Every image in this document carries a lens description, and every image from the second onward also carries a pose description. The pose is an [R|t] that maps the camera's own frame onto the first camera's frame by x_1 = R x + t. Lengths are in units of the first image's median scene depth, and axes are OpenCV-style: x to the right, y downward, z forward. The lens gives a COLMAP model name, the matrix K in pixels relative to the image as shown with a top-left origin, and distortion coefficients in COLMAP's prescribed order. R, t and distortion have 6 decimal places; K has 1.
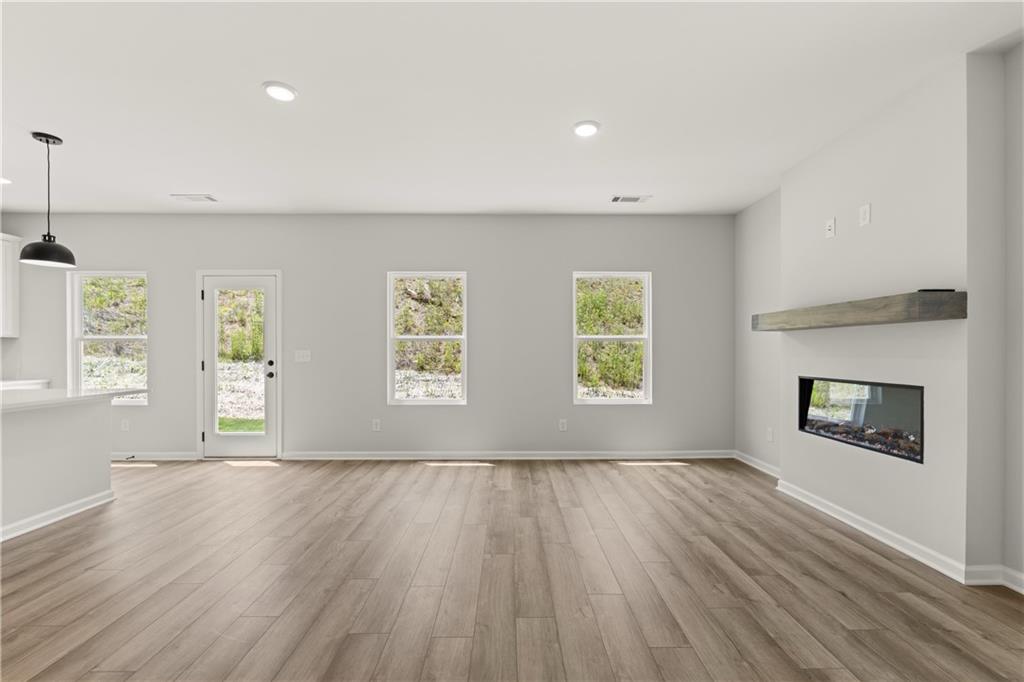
lens RADIAL K [[444.0, 0, 514.3], [0, 444.0, 352.5], [0, 0, 1]] dist [-0.002656, 0.000279]
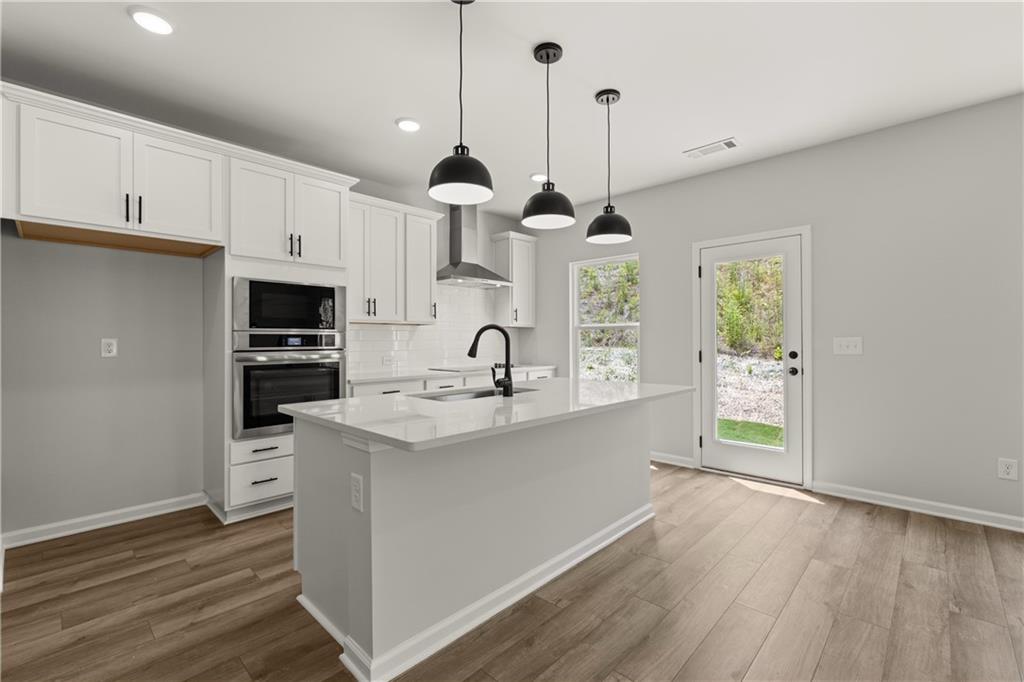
lens RADIAL K [[445.7, 0, 512.0], [0, 445.7, 341.0], [0, 0, 1]] dist [-0.000649, -0.000121]
pose [[0.714897, 0.000148, -0.699229, -0.405384], [0.000732, 0.999999, 0.000960, -0.000230], [0.699229, -0.001198, 0.714897, 0.168236]]
